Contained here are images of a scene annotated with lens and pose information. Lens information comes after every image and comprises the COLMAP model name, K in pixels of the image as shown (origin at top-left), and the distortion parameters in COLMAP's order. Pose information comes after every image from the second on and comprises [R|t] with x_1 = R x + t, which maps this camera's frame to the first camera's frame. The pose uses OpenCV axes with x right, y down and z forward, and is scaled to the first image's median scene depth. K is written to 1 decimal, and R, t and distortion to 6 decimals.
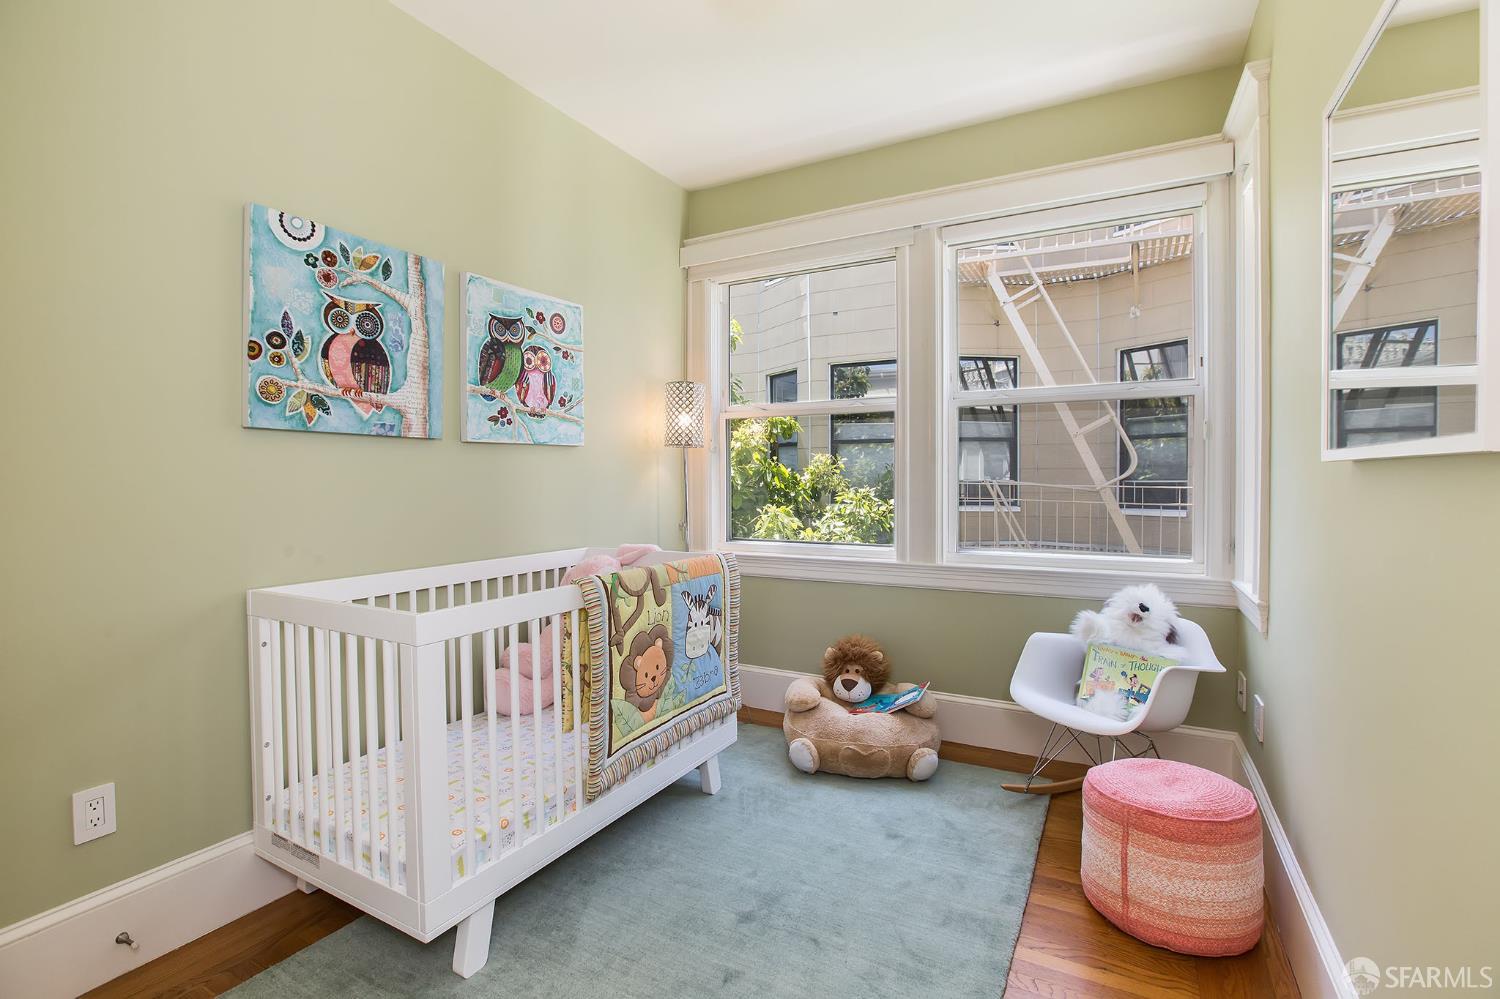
lens RADIAL K [[691.3, 0, 750.5], [0, 691.3, 484.4], [0, 0, 1]] dist [-0.015704, 0.009725]
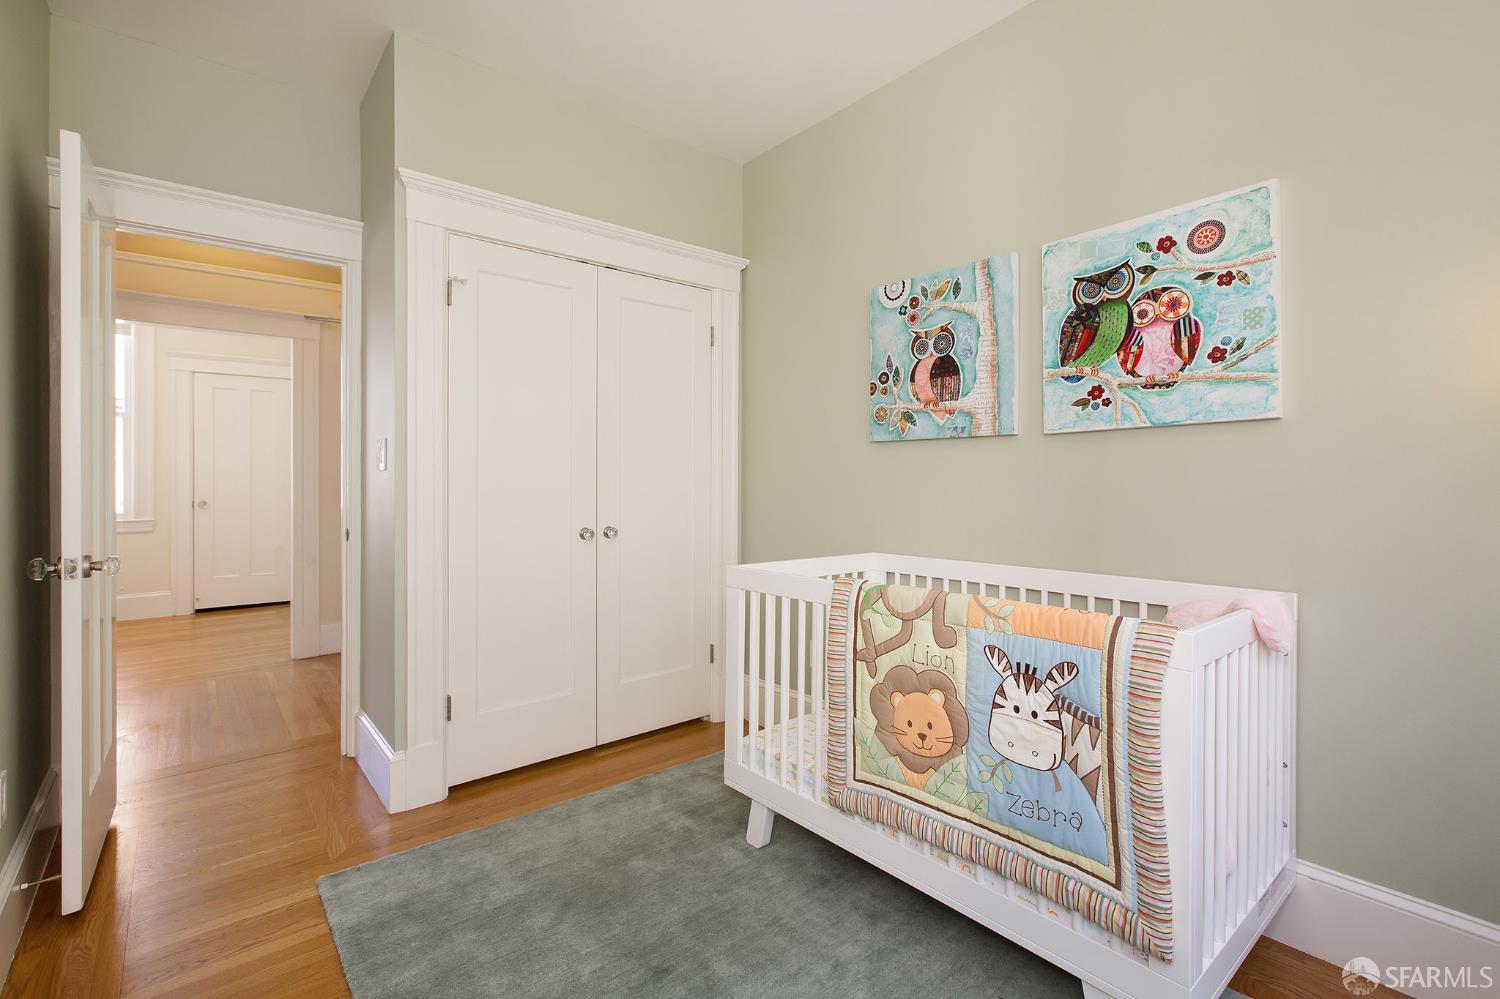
lens RADIAL K [[691.3, 0, 750.5], [0, 691.3, 484.4], [0, 0, 1]] dist [-0.015704, 0.009725]
pose [[-0.354984, 0.005257, -0.934858, 0.629566], [-0.006258, 0.999948, 0.007999, -0.001650], [0.934852, 0.008690, -0.354933, 1.078604]]
